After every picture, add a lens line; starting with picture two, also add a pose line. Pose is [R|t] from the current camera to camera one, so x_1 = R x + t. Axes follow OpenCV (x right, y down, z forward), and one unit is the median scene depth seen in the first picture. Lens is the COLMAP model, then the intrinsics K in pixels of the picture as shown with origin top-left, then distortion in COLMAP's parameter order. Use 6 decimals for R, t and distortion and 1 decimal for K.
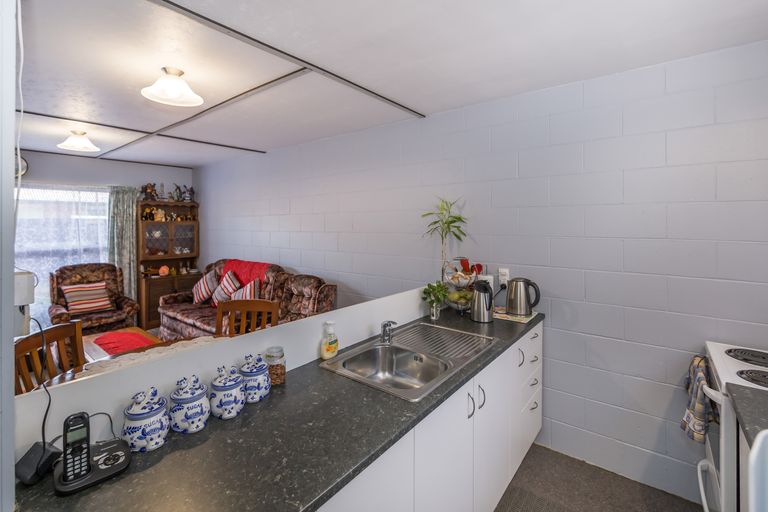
lens RADIAL K [[336.8, 0, 394.4], [0, 336.8, 224.1], [0, 0, 1]] dist [-0.000256, 0.000647]
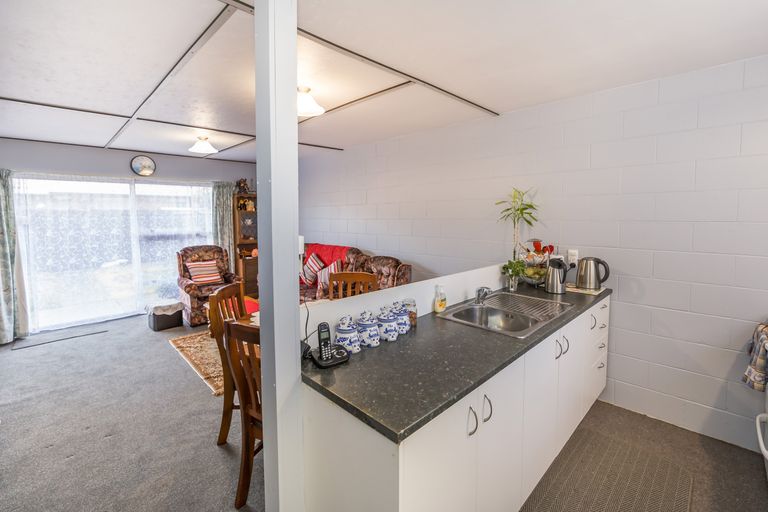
lens RADIAL K [[336.8, 0, 382.1], [0, 336.8, 234.7], [0, 0, 1]] dist [-0.000256, 0.000647]
pose [[0.991831, 0.005906, -0.127424, -0.186742], [0.001100, 0.998494, 0.054841, 0.020962], [0.127556, -0.054534, 0.990331, -0.223096]]
